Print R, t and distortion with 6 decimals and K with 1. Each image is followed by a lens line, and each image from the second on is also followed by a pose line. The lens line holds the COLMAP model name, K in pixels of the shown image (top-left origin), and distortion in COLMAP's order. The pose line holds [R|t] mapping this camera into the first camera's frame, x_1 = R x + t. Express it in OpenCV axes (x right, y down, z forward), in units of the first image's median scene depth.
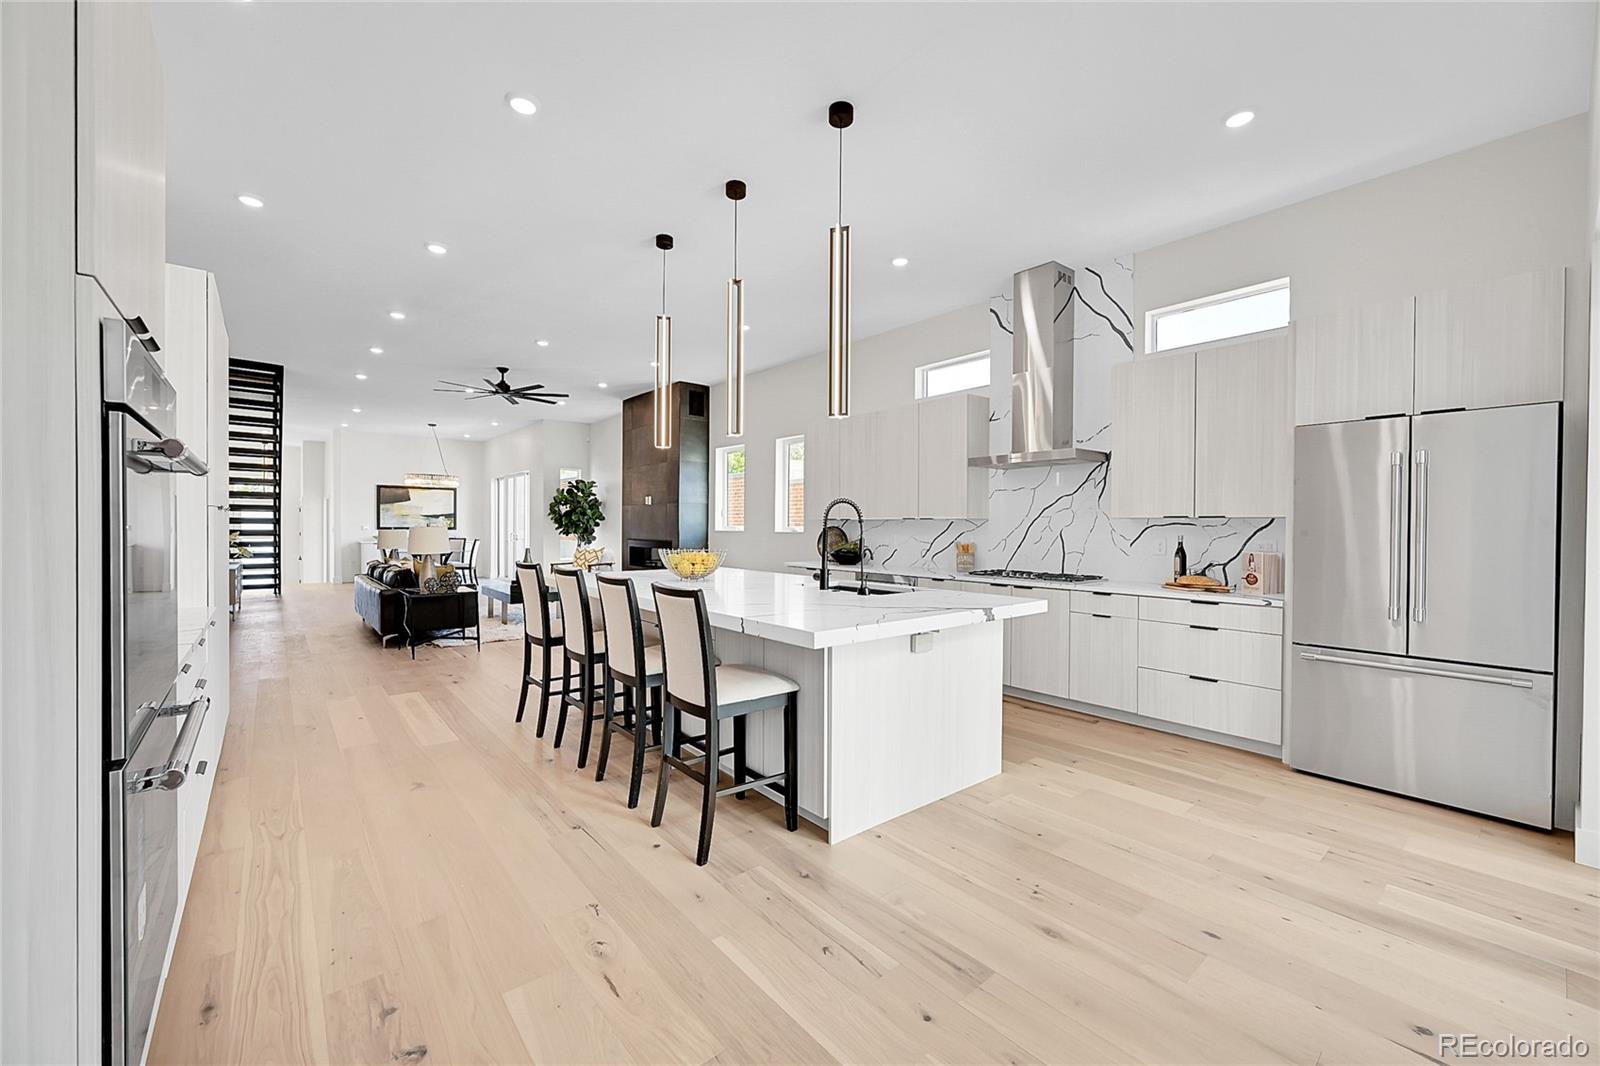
lens RADIAL K [[643.1, 0, 801.2], [0, 643.1, 530.1], [0, 0, 1]] dist [0.002470, 0.000003]
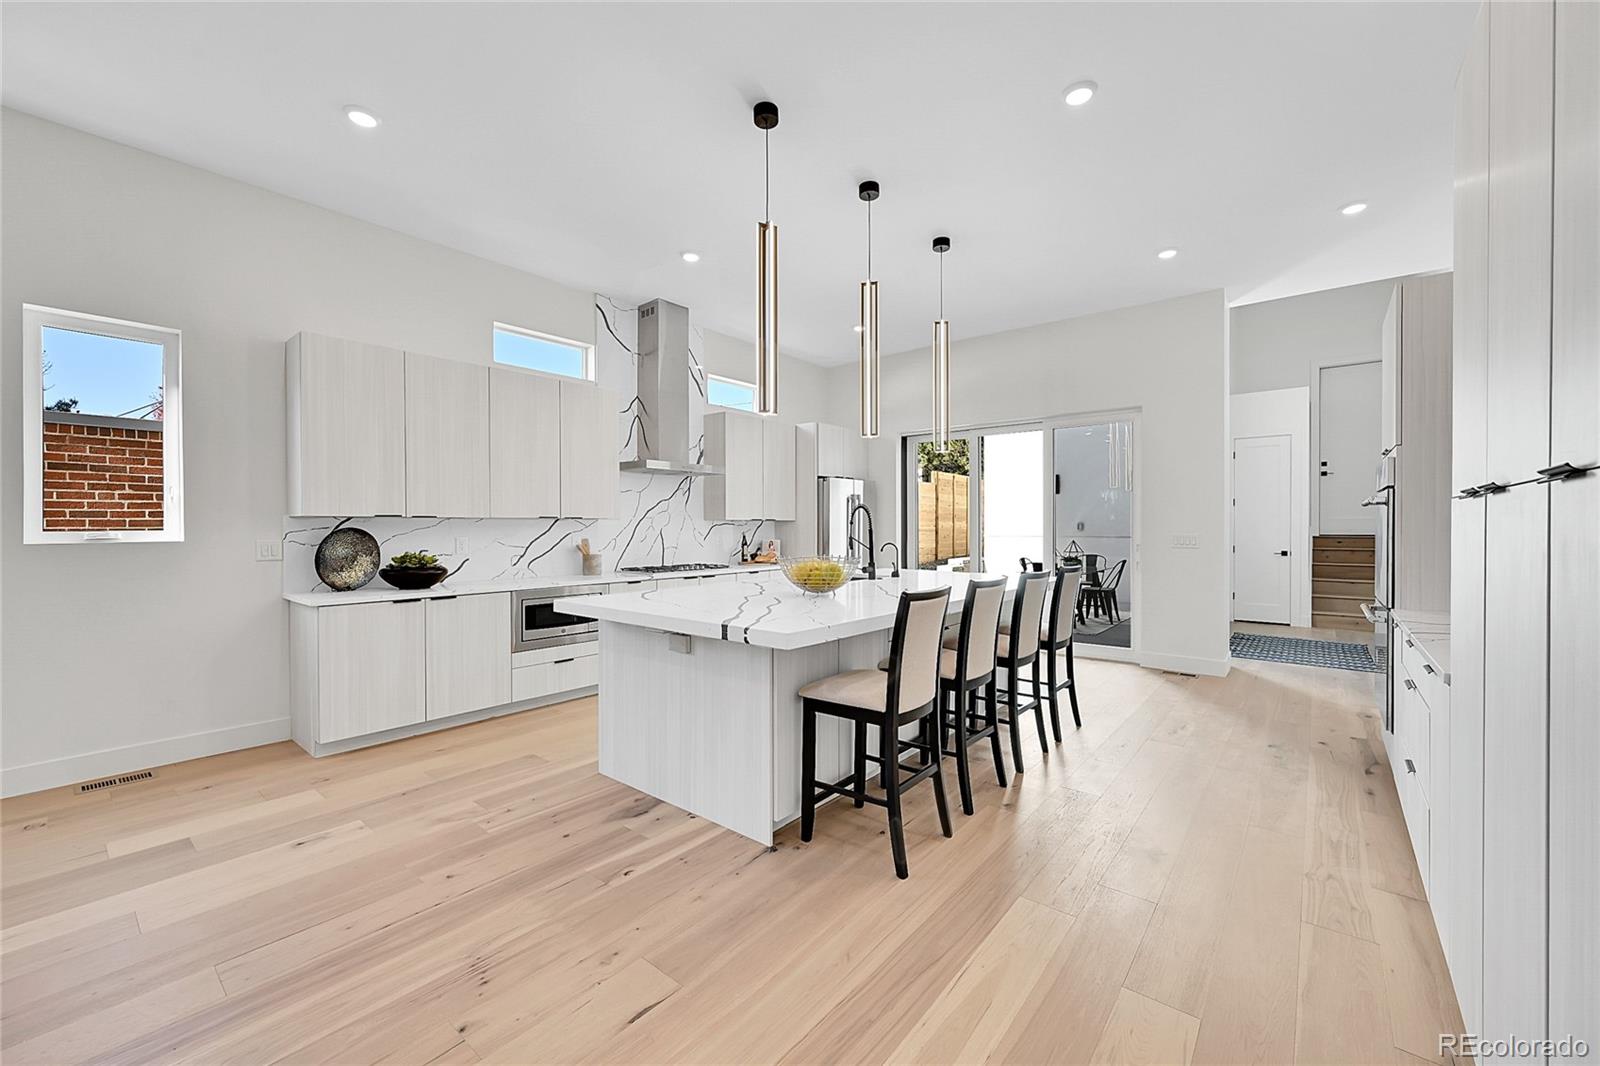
lens RADIAL K [[643.1, 0, 801.2], [0, 643.1, 530.1], [0, 0, 1]] dist [0.002470, 0.000003]
pose [[-0.199461, -0.013921, 0.979807, -0.789301], [0.005960, 0.999863, 0.015419, -0.014408], [-0.979888, 0.008915, -0.199351, 0.966825]]
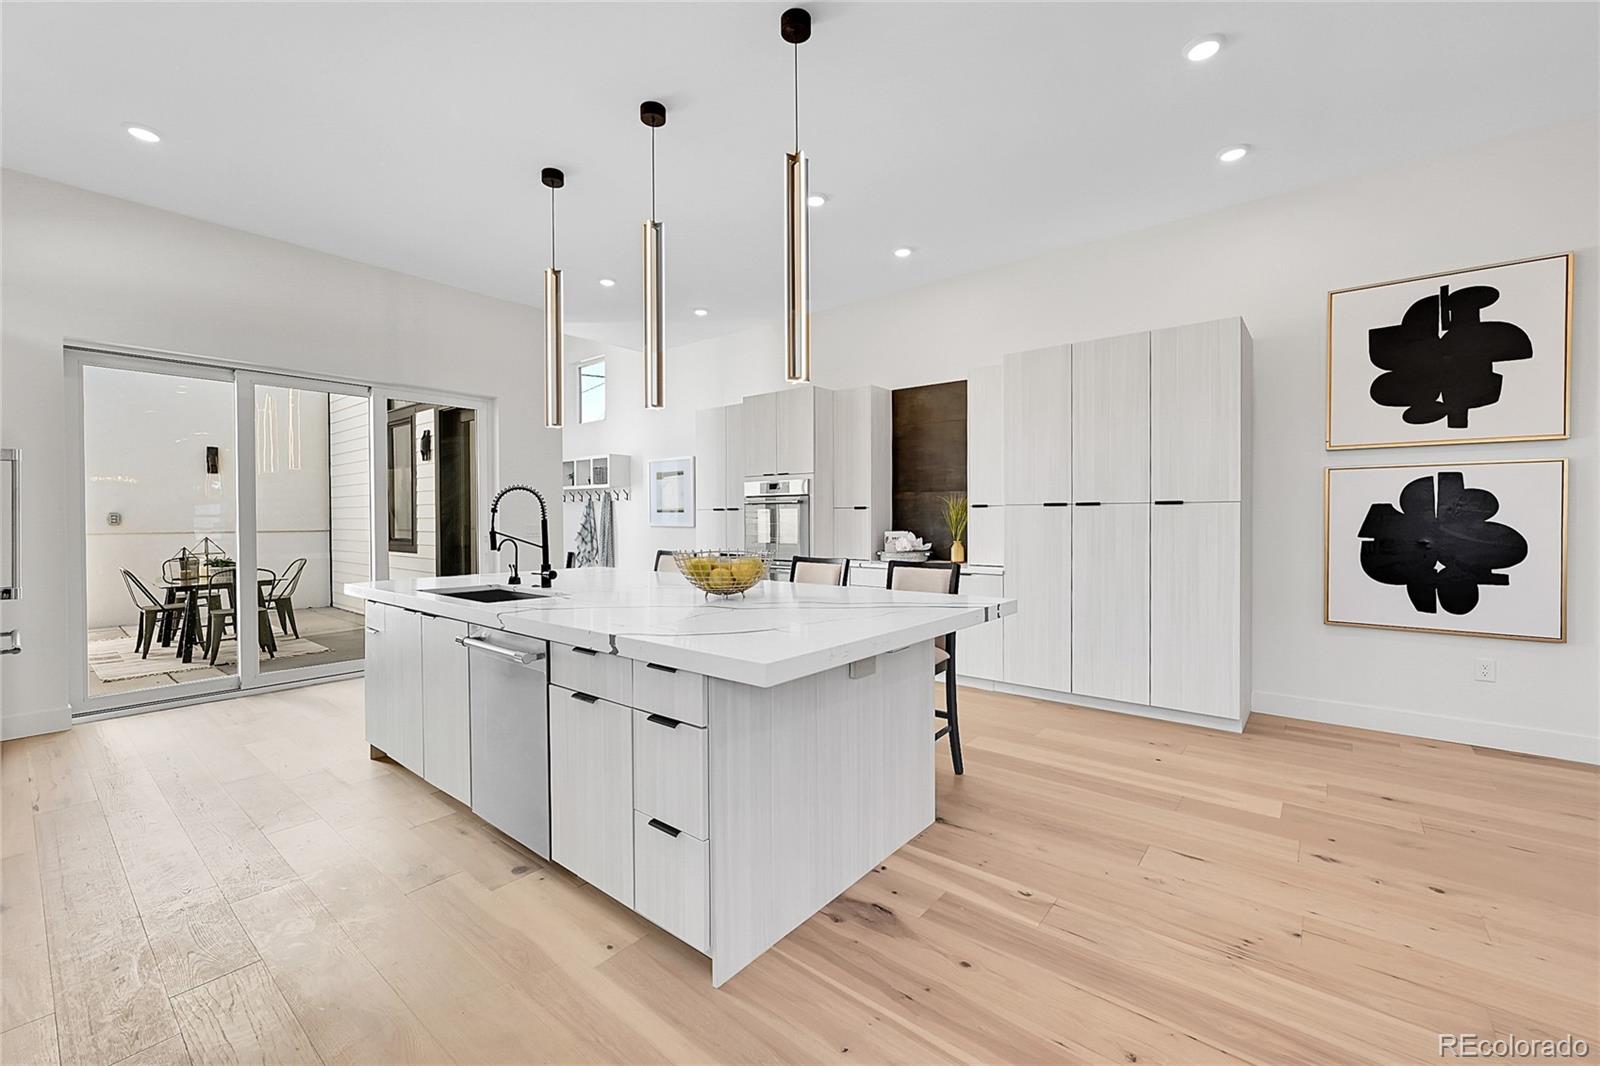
lens RADIAL K [[643.5, 0, 807.4], [0, 643.5, 512.2], [0, 0, 1]] dist [0.014456, 0.000080]
pose [[-0.977224, -0.007136, -0.212089, -0.074753], [-0.006487, 0.999972, -0.003756, -0.008516], [0.212110, -0.002295, -0.977243, 1.388204]]
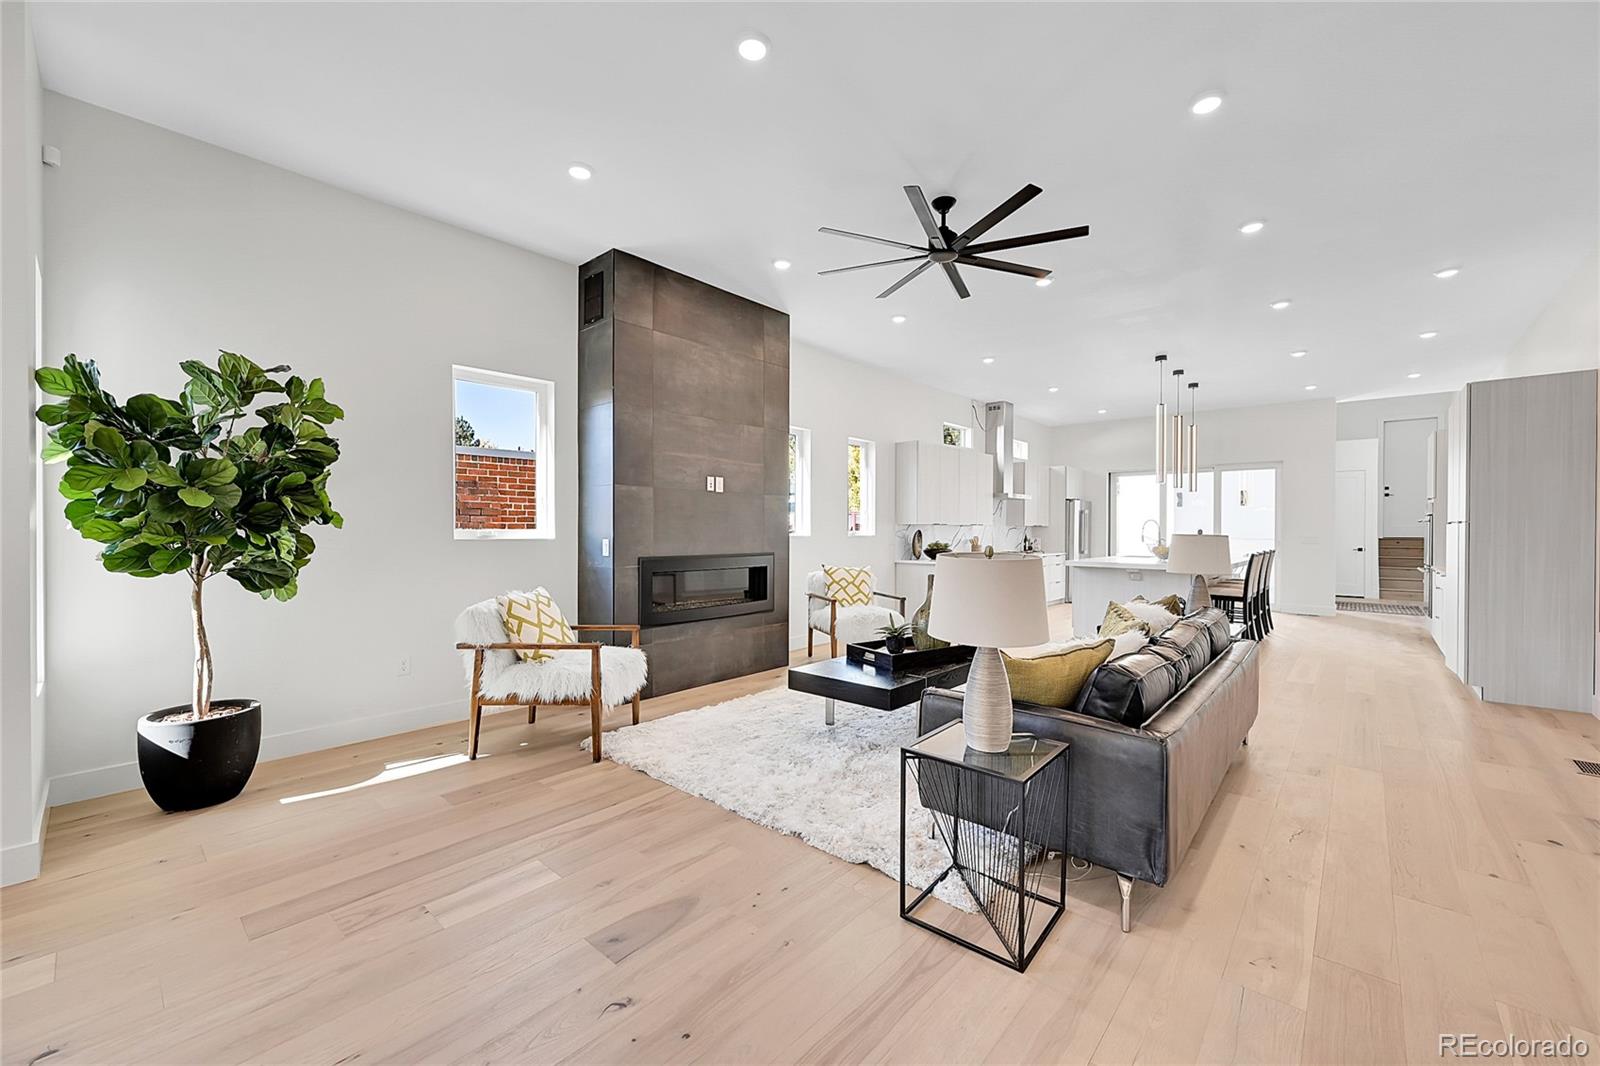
lens RADIAL K [[643.1, 0, 801.2], [0, 643.1, 530.1], [0, 0, 1]] dist [0.002470, 0.000003]
pose [[-0.160272, -0.012345, 0.986996, -1.486431], [0.000497, 0.999921, 0.012587, -0.028311], [-0.987073, 0.002508, -0.160253, 1.901638]]
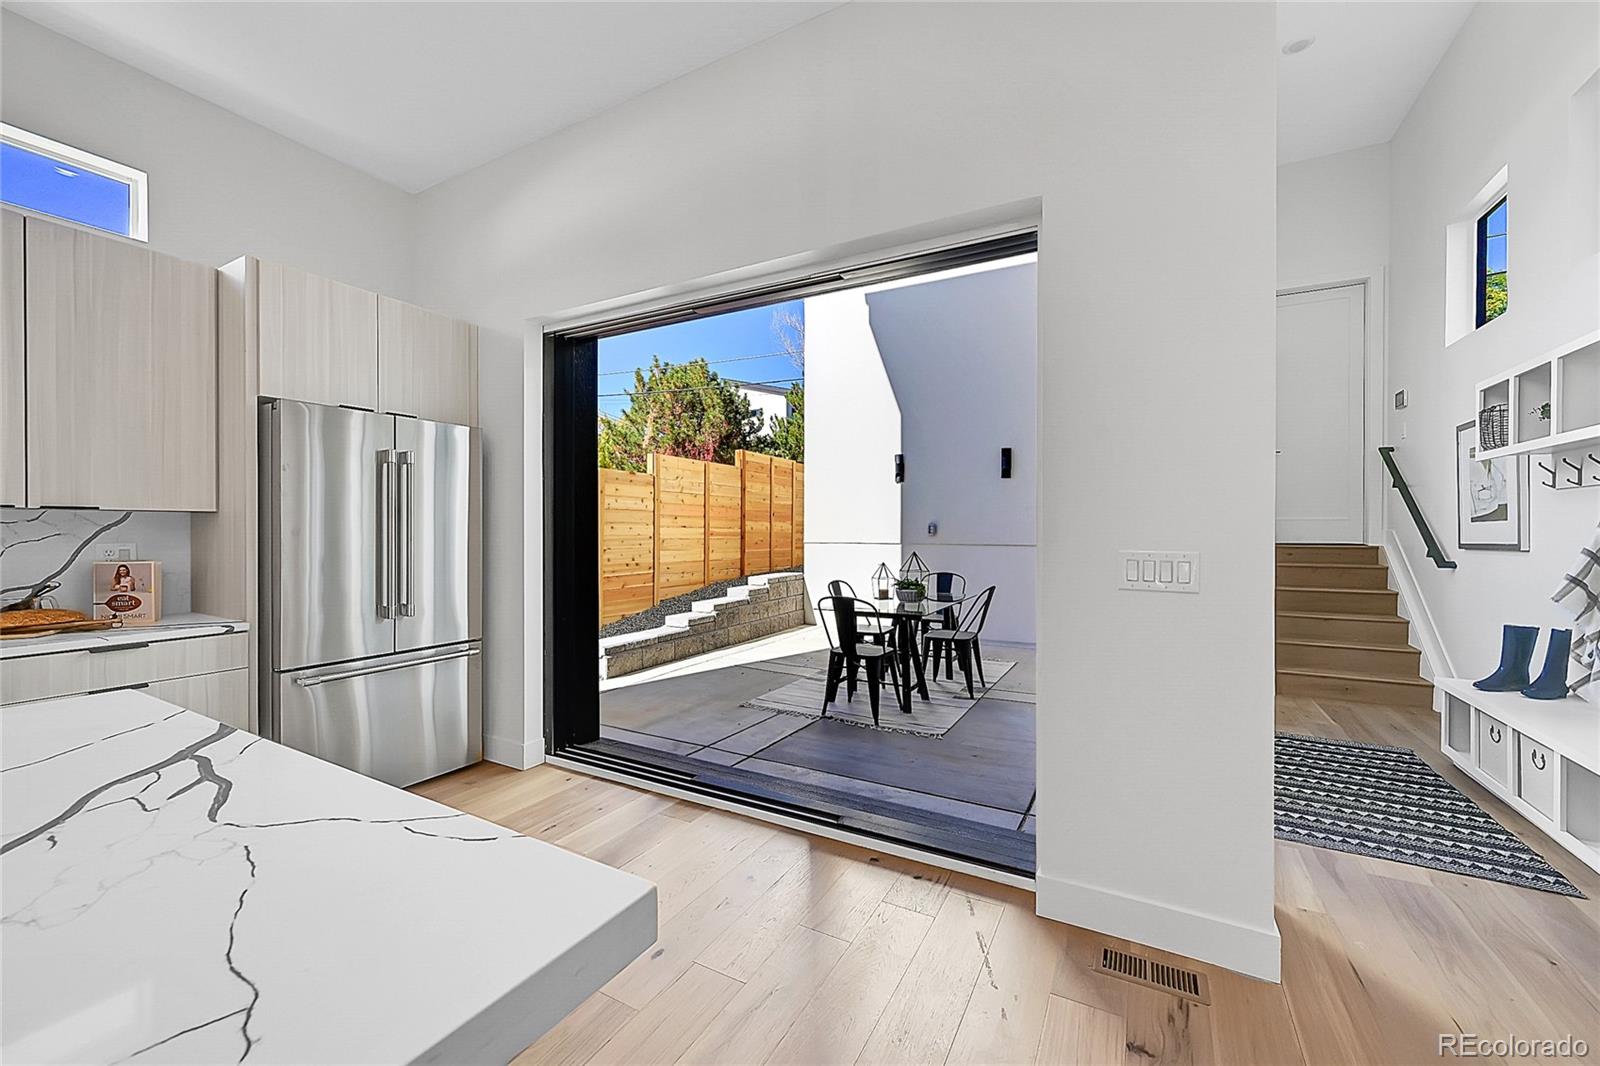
lens RADIAL K [[628.5, 0, 794.7], [0, 628.5, 535.8], [0, 0, 1]] dist [-0.002132, -0.000269]
pose [[-0.357734, -0.021009, 0.933587, -0.112350], [0.000351, 0.999744, 0.022632, -0.005407], [-0.933824, 0.008424, -0.357635, 0.441301]]
